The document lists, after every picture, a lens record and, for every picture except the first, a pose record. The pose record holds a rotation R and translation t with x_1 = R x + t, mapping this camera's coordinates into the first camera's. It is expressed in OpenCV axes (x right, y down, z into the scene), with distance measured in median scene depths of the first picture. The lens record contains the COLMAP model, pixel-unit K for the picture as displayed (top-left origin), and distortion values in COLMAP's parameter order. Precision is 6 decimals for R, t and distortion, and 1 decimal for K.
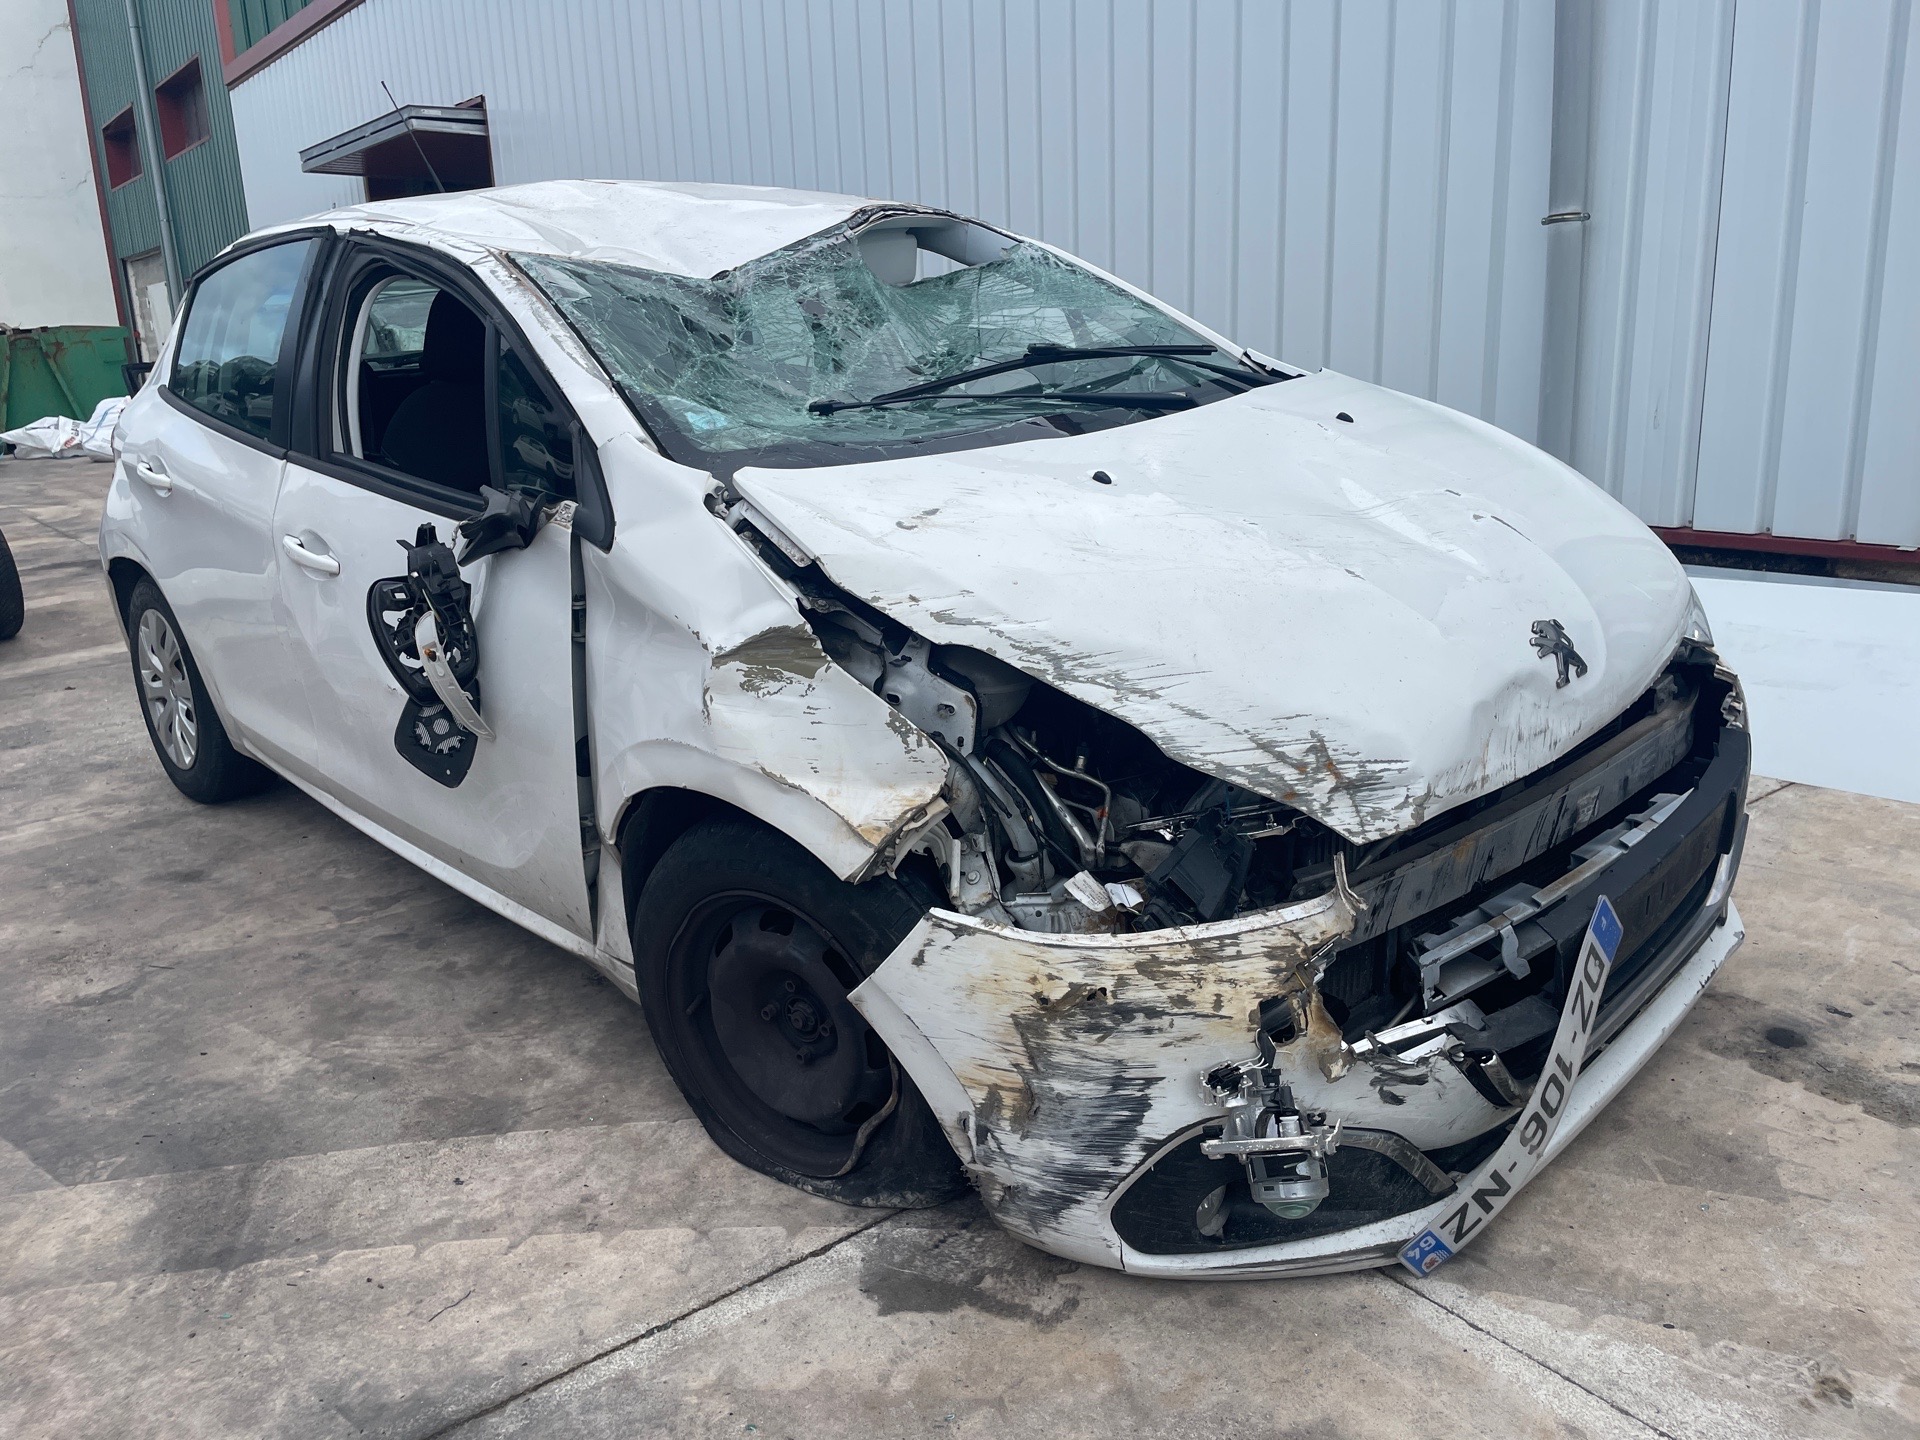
lens RADIAL K [[1450.6, 0, 937.5], [0, 1450.6, 692.5], [0, 0, 1]] dist [0.081332, -0.106758]
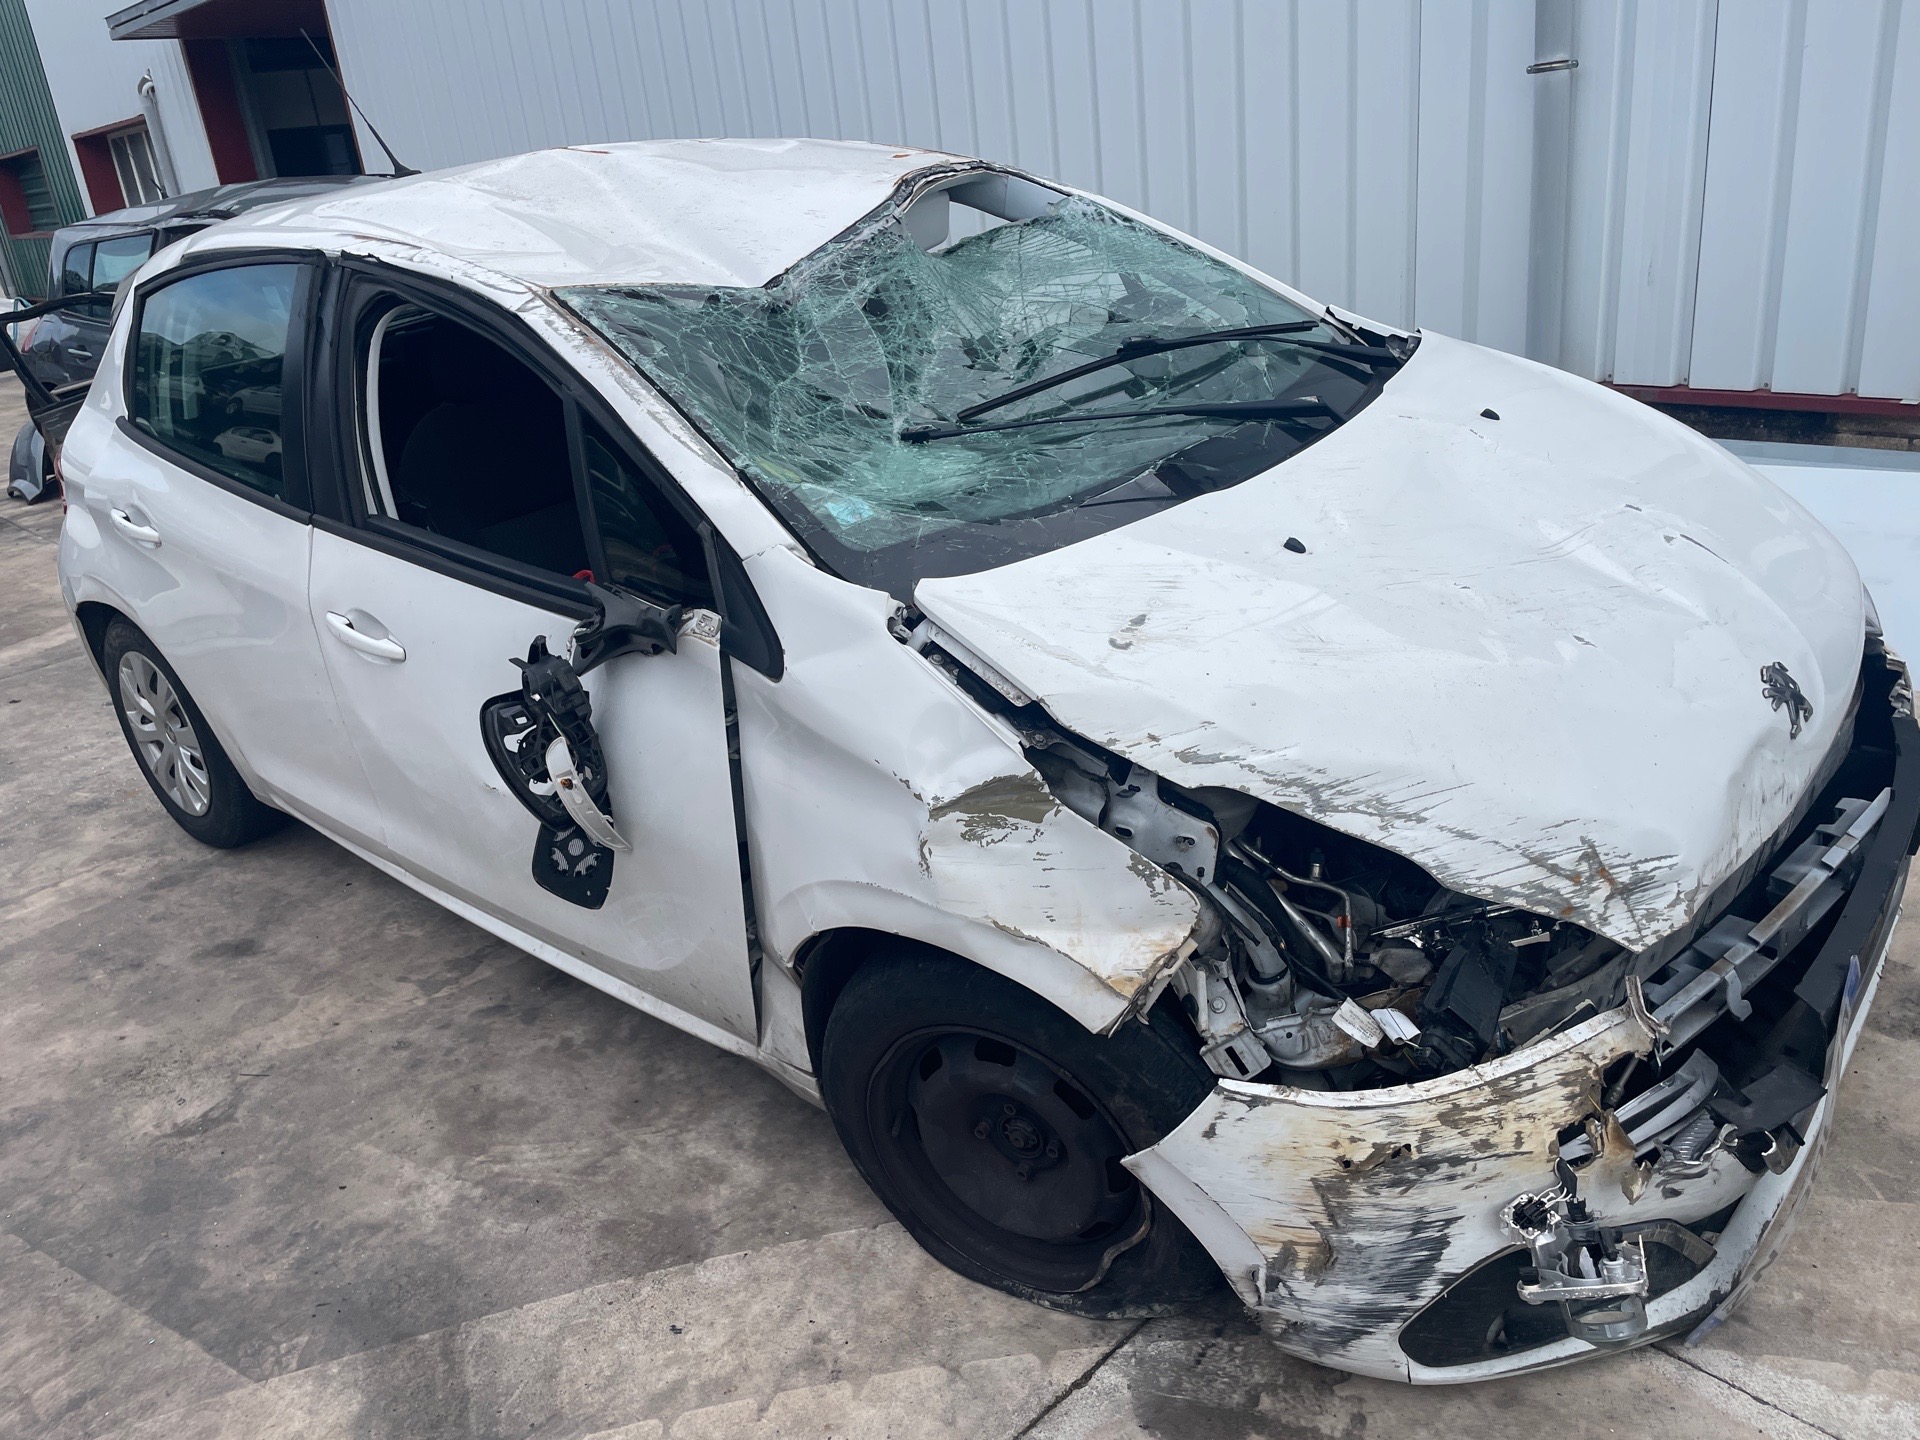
lens RADIAL K [[1450.6, 0, 935.9], [0, 1450.6, 701.3], [0, 0, 1]] dist [0.081332, -0.106758]
pose [[0.993095, -0.097059, 0.065892, -0.177356], [0.087721, 0.987327, 0.132248, -0.185059], [-0.077893, -0.125555, 0.989024, 0.082538]]
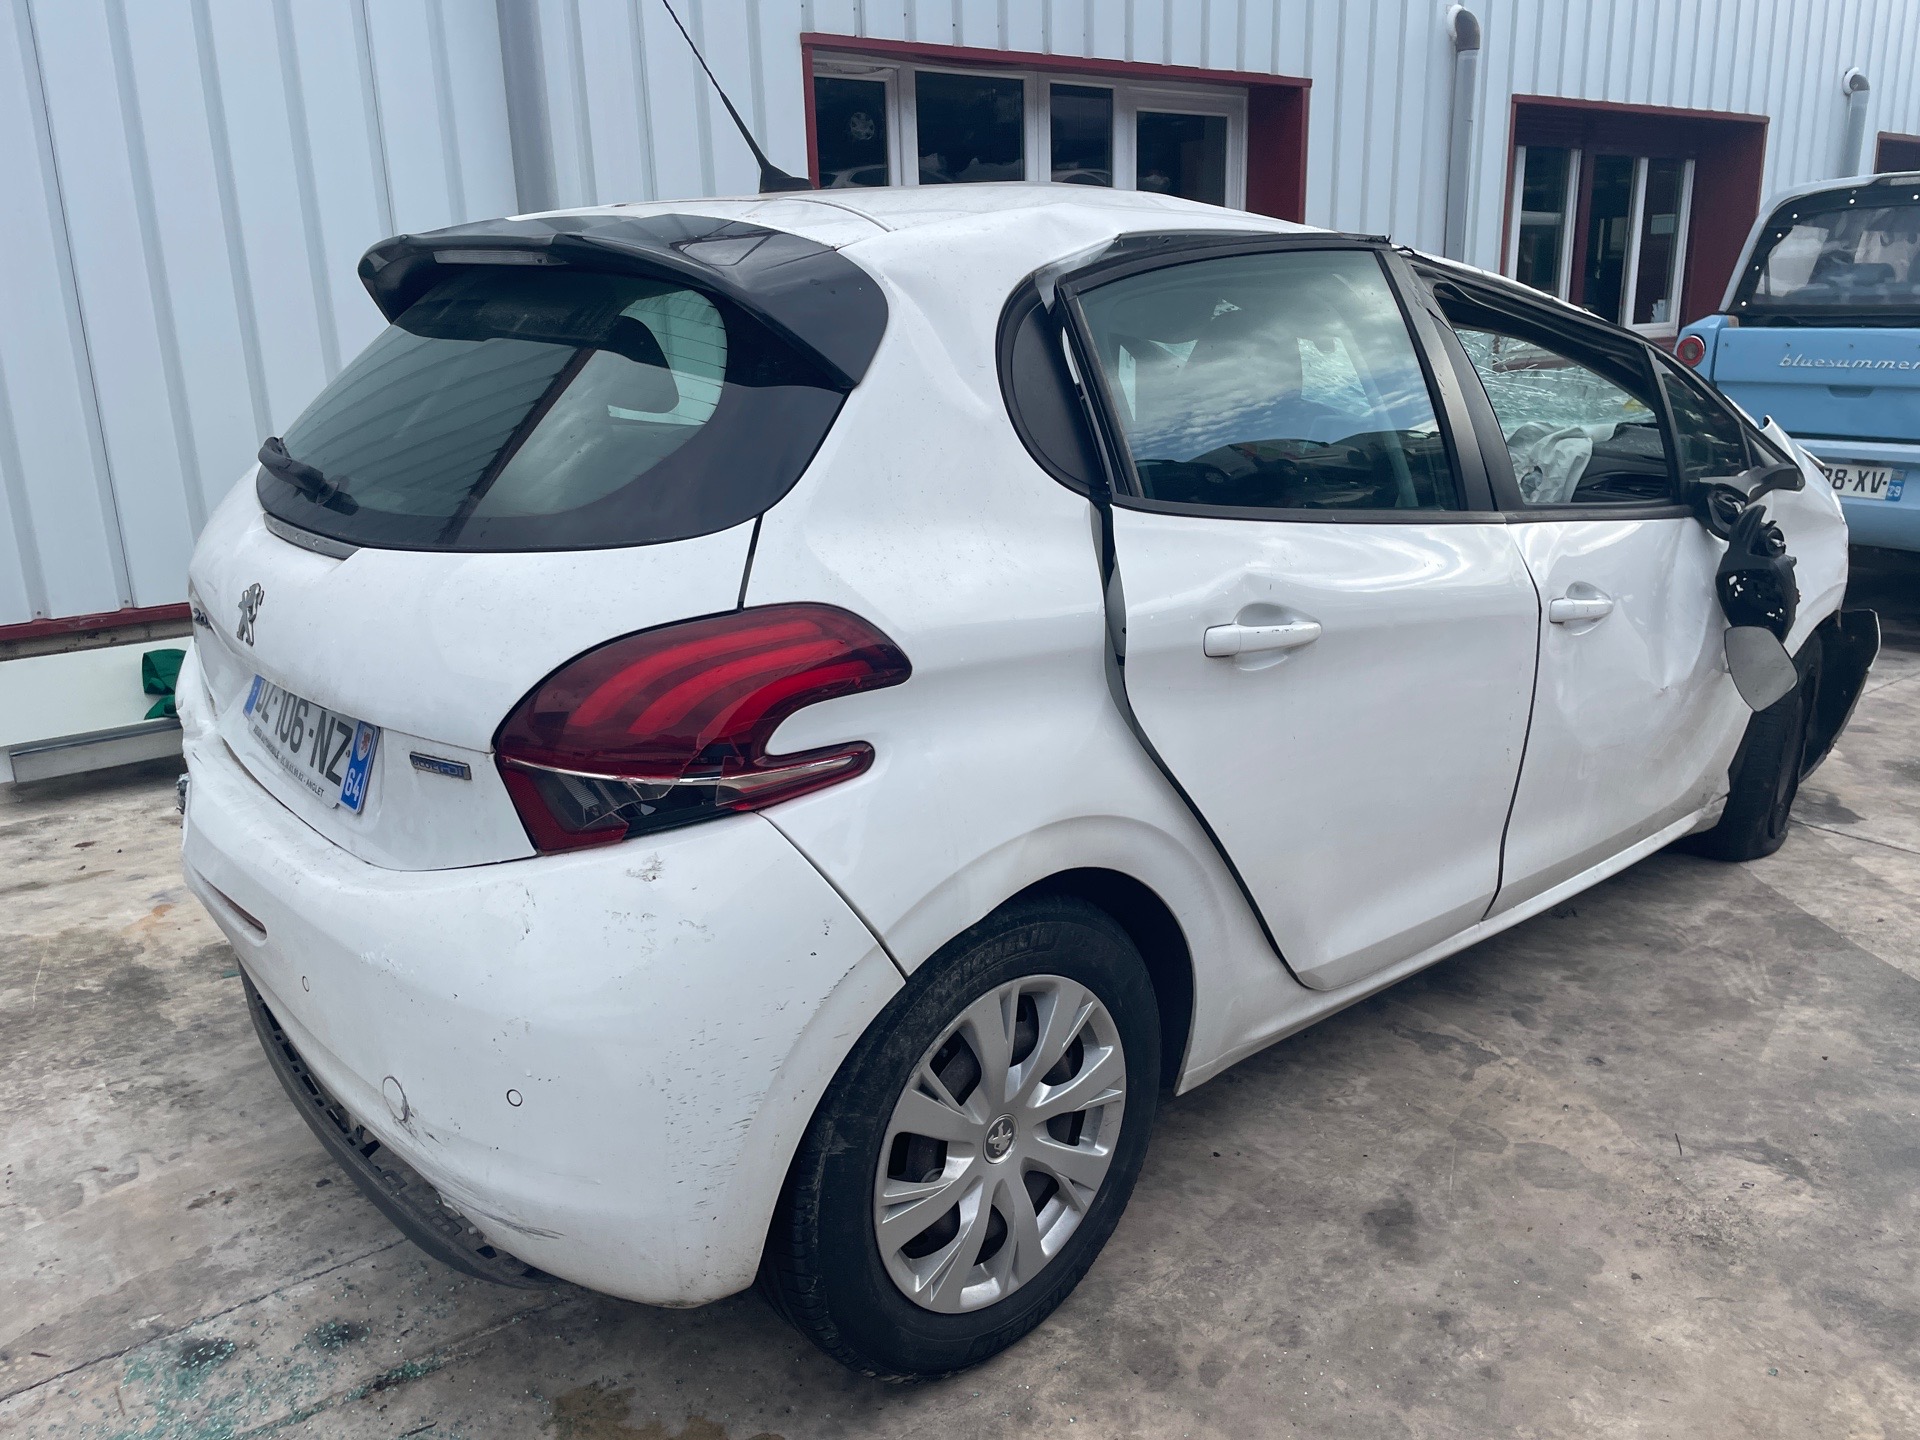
lens RADIAL K [[1450.6, 0, 973.2], [0, 1450.6, 716.4], [0, 0, 1]] dist [0.081332, -0.106758]
pose [[0.012951, -0.232692, 0.972464, -1.702476], [0.271237, 0.936899, 0.220570, -0.425100], [-0.962425, 0.260912, 0.075248, 1.687844]]
